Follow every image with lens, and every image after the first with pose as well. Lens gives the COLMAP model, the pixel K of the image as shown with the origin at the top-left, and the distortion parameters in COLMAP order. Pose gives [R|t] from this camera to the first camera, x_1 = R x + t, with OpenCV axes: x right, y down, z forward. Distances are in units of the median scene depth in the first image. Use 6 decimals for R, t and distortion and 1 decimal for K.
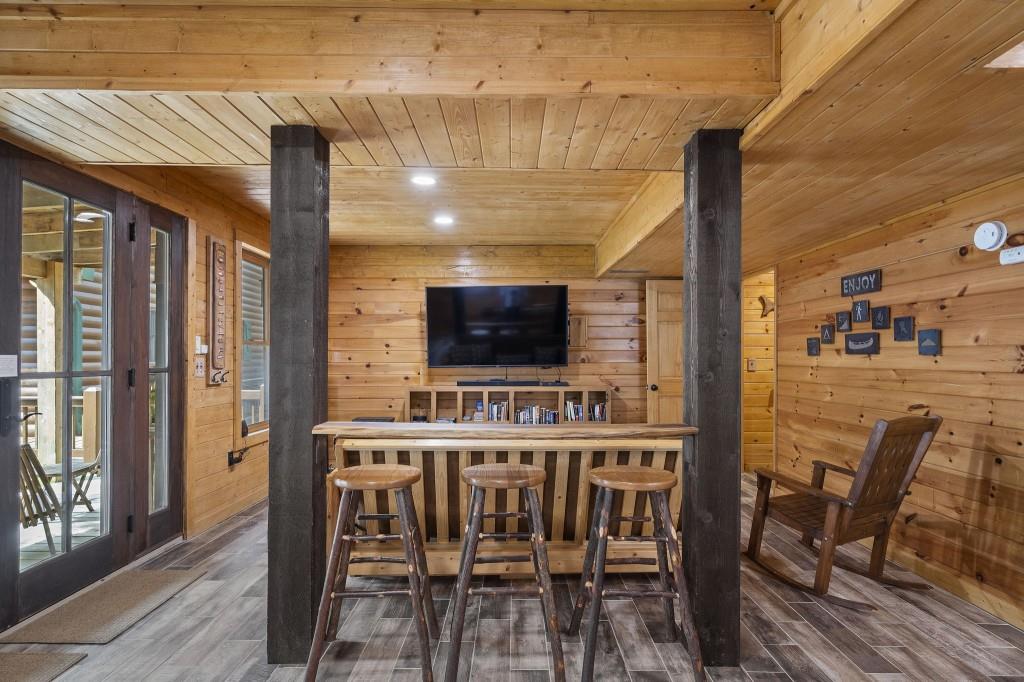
lens RADIAL K [[532.5, 0, 507.4], [0, 532.5, 357.2], [0, 0, 1]] dist [0.002143, 0.000689]
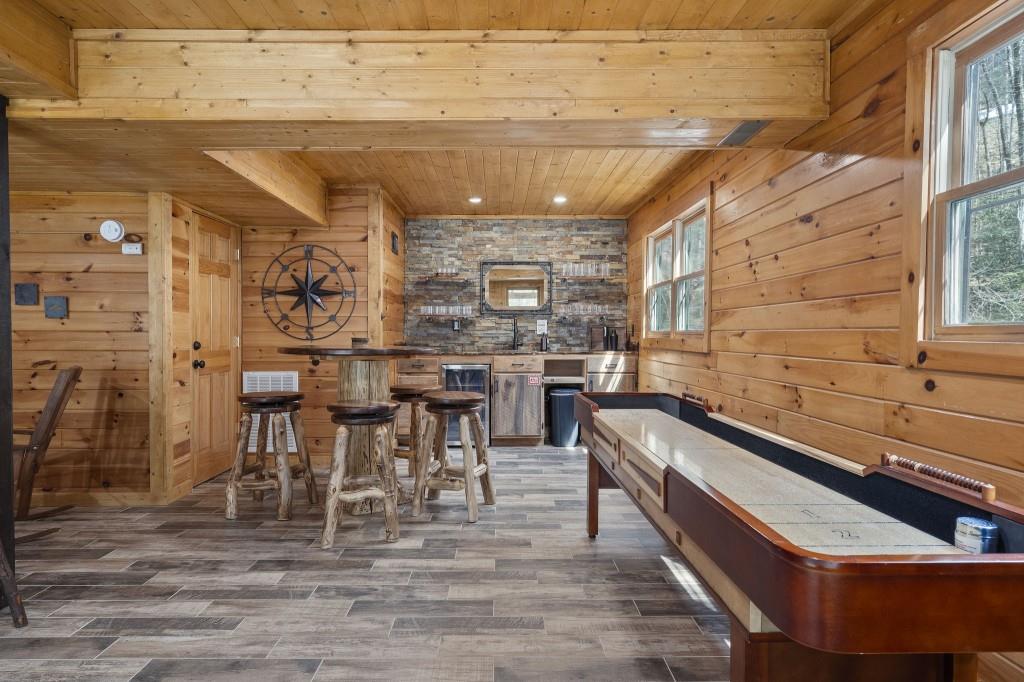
lens RADIAL K [[593.4, 0, 508.2], [0, 593.4, 341.3], [0, 0, 1]] dist [-0.000024, -0.000144]
pose [[-0.023128, -0.017045, 0.999587, -0.609616], [-0.005150, 0.999843, 0.016931, 0.022376], [-0.999719, -0.004756, -0.023212, 0.027309]]
